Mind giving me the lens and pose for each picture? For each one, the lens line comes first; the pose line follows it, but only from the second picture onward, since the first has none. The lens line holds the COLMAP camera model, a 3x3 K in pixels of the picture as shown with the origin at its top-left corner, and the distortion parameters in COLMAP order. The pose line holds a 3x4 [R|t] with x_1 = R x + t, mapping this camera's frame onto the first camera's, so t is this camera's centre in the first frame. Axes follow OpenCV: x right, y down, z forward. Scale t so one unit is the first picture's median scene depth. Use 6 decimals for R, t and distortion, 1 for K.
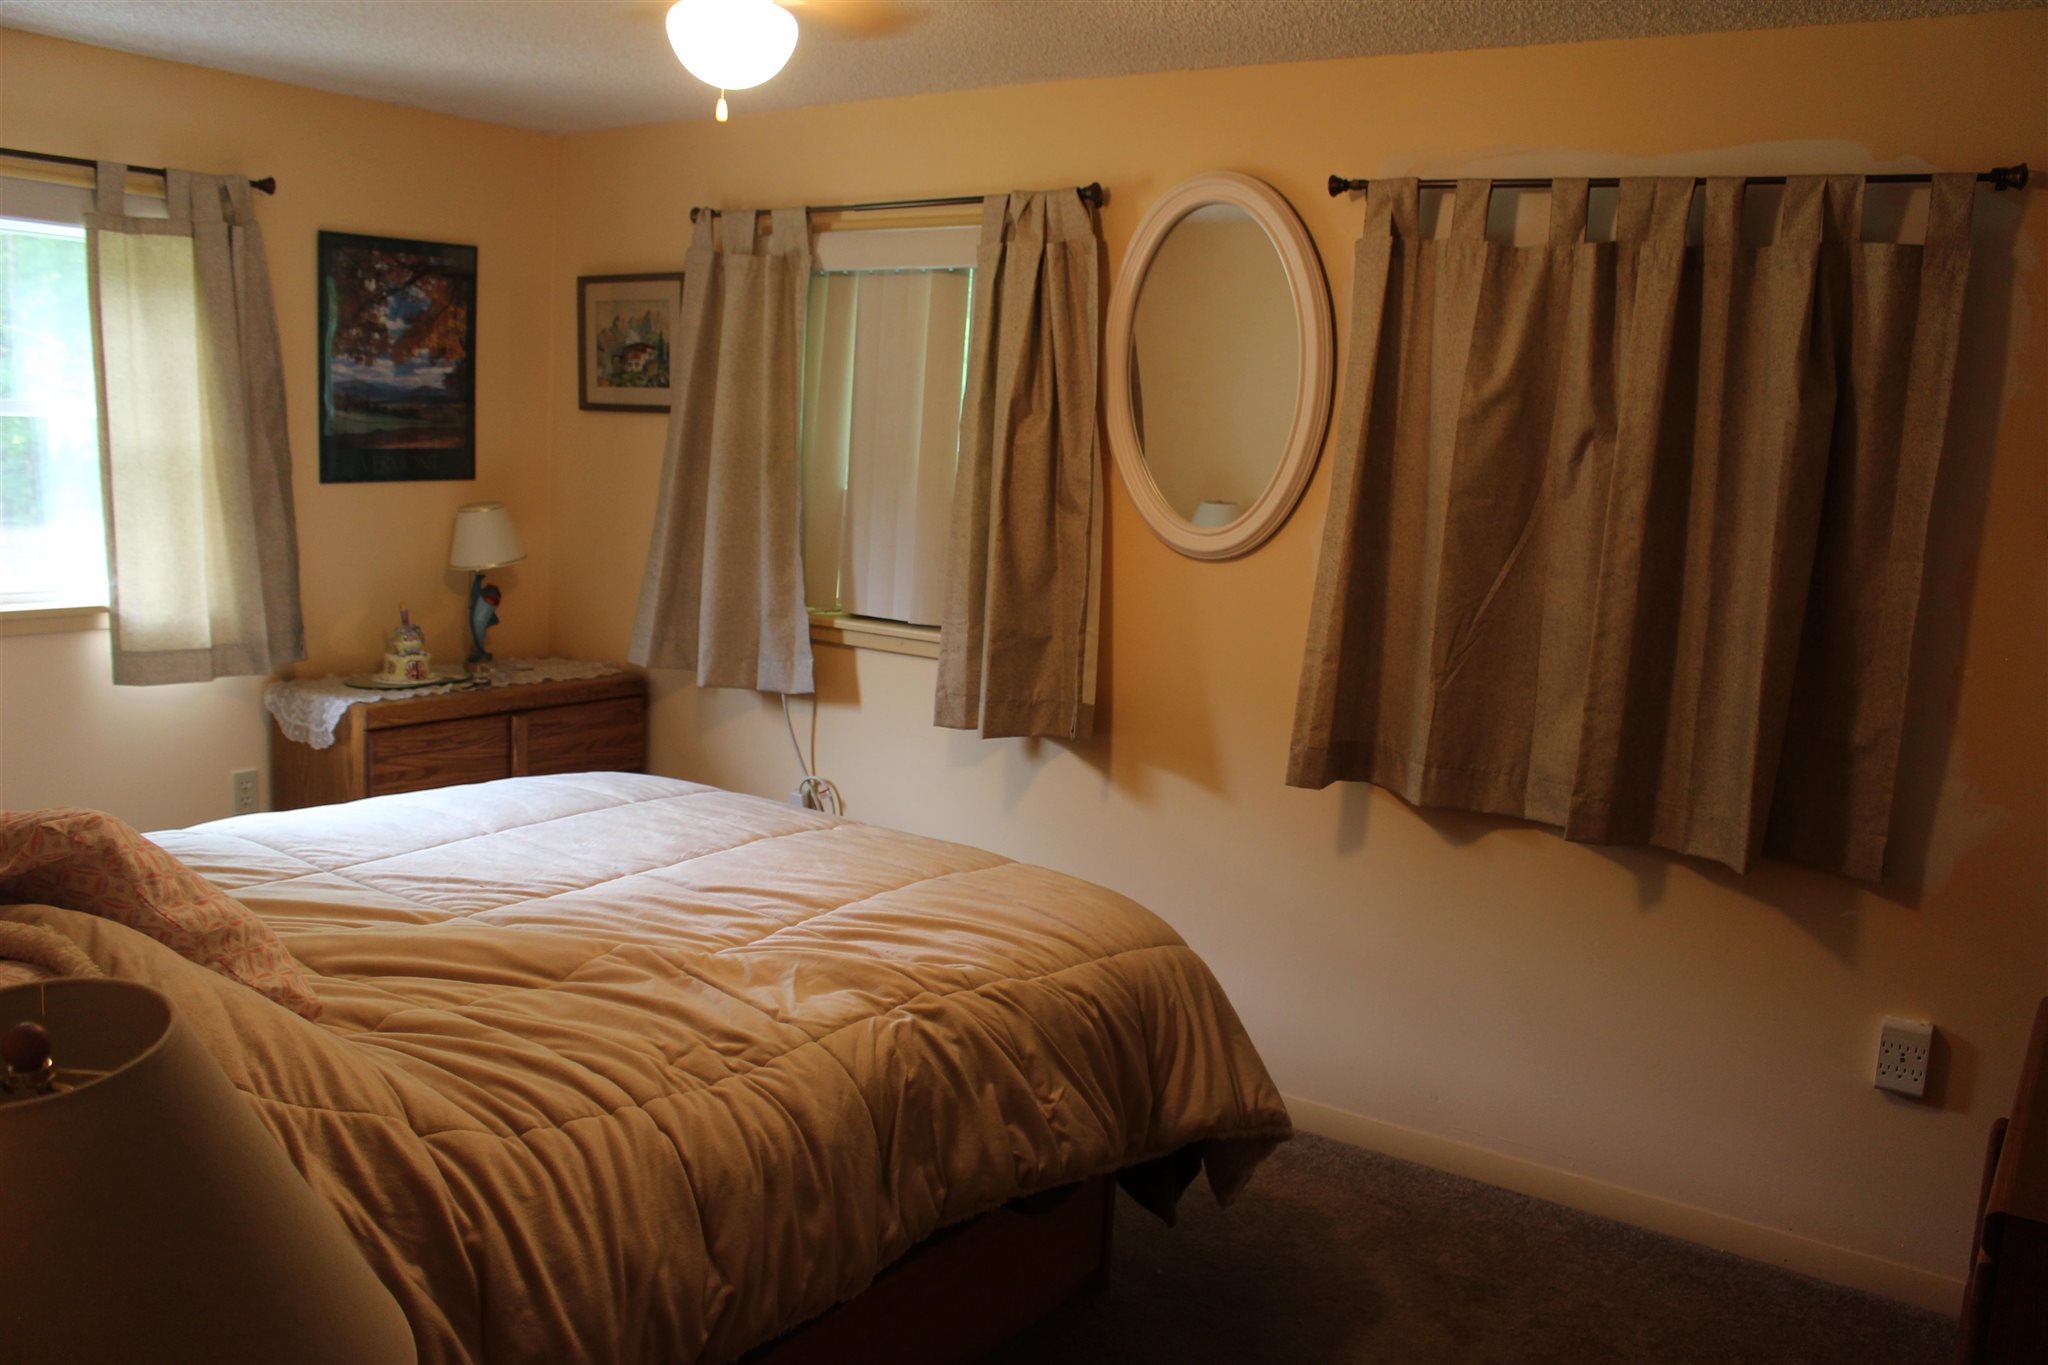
lens RADIAL K [[1716.8, 0, 1024.0], [0, 1716.8, 682.5], [0, 0, 1]] dist [-0.171136, 0.141005]
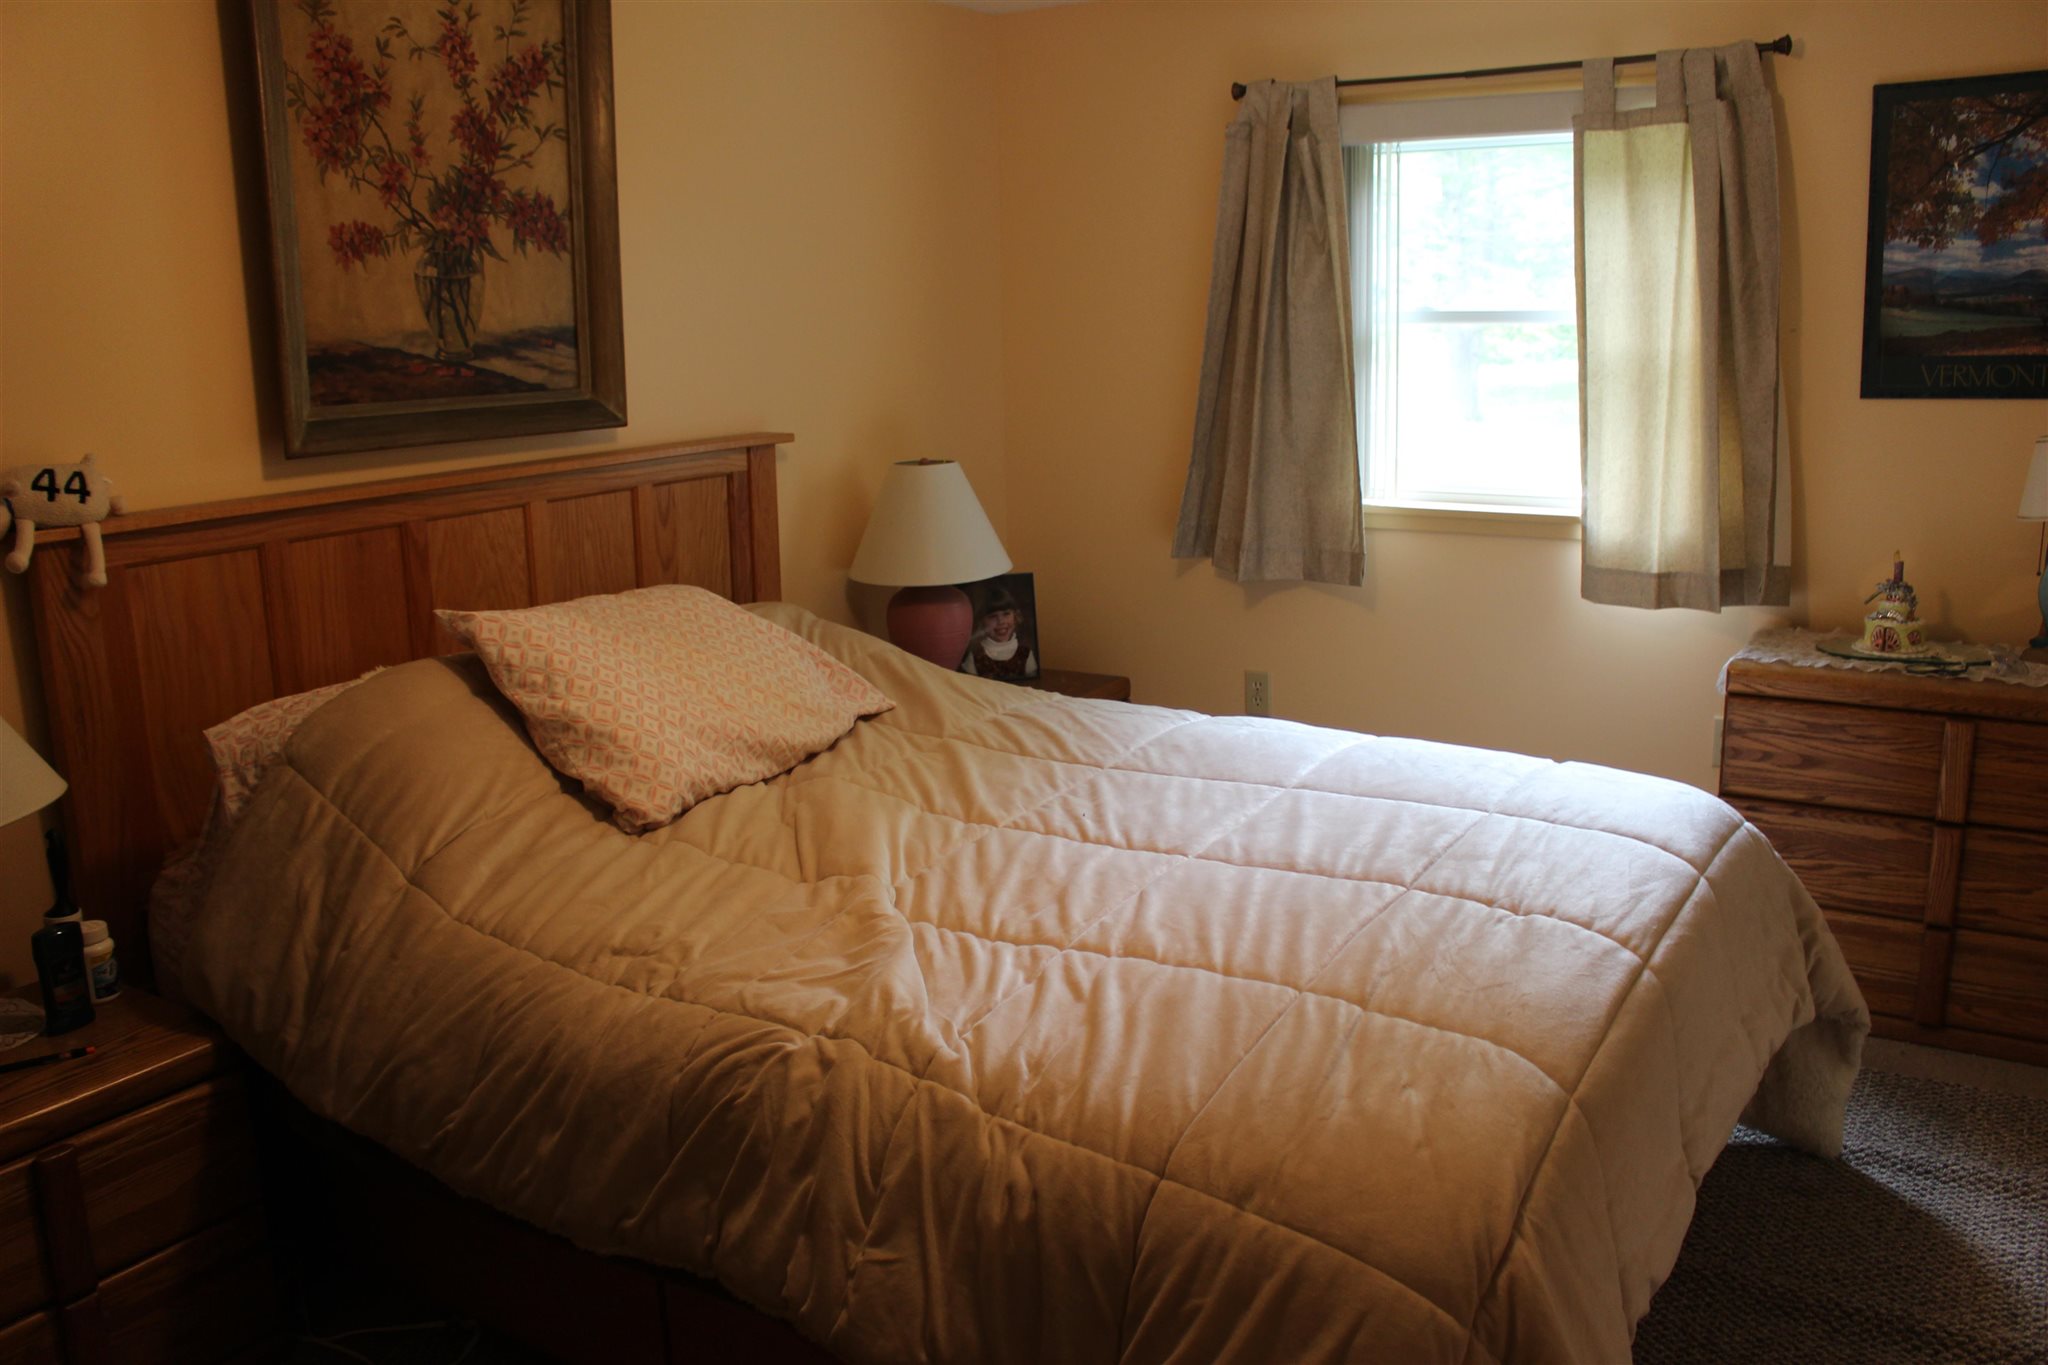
lens RADIAL K [[1716.8, 0, 1024.0], [0, 1716.8, 682.5], [0, 0, 1]] dist [-0.171136, 0.141005]
pose [[0.039407, 0.165119, -0.985486, 0.387031], [-0.116525, 0.980283, 0.159588, -0.063946], [0.992406, 0.108544, 0.057870, 0.557886]]
